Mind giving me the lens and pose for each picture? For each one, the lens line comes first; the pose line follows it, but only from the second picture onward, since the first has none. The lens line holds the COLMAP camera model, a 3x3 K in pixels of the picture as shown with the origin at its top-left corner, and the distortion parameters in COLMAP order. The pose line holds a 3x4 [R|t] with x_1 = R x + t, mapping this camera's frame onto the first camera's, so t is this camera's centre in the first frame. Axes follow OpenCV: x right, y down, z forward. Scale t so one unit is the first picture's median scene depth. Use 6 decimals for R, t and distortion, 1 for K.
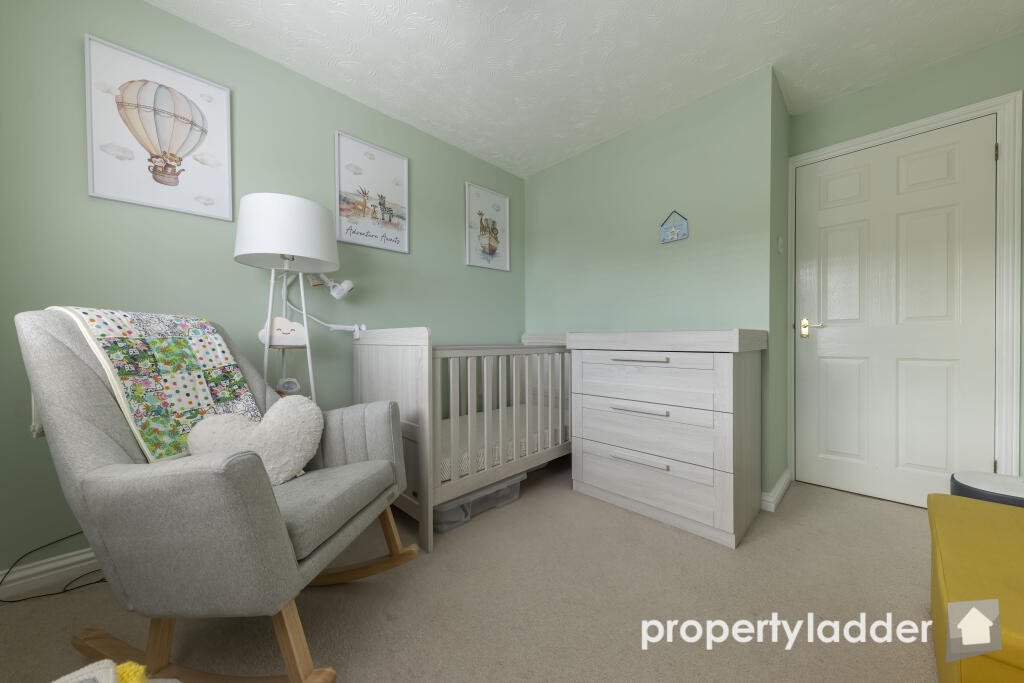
lens RADIAL K [[355.6, 0, 514.5], [0, 355.6, 343.6], [0, 0, 1]] dist [-0.000195, -0.000113]
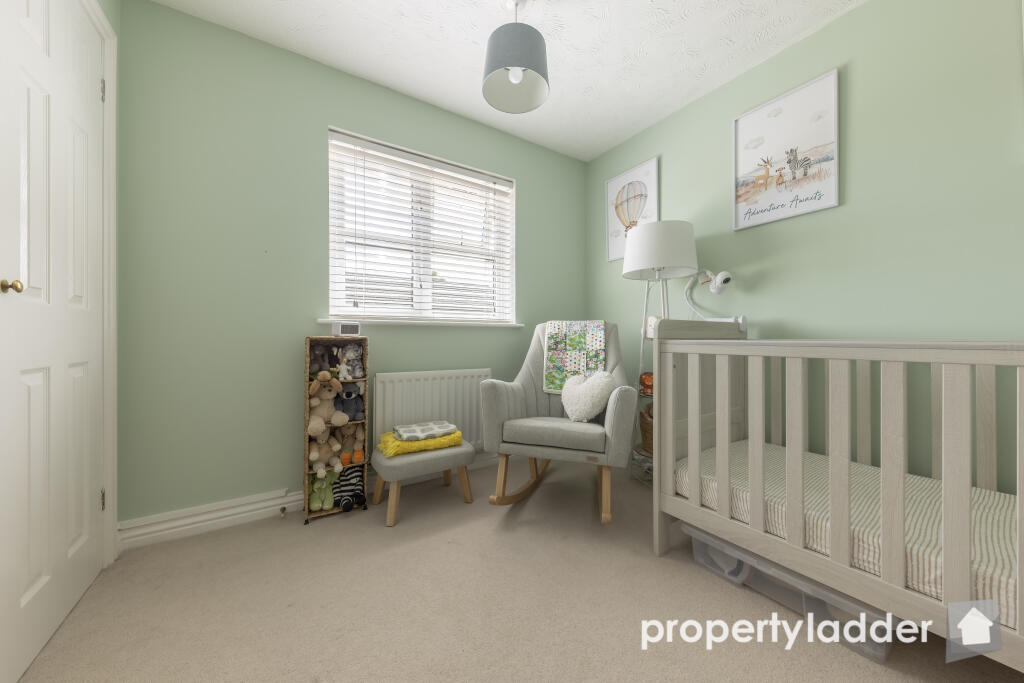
lens RADIAL K [[355.6, 0, 514.5], [0, 355.6, 343.6], [0, 0, 1]] dist [-0.000195, -0.000113]
pose [[-0.210798, 0.011375, -0.977463, 0.730129], [-0.011791, 0.999830, 0.014178, 0.012762], [0.977458, 0.014514, -0.210628, 0.788283]]
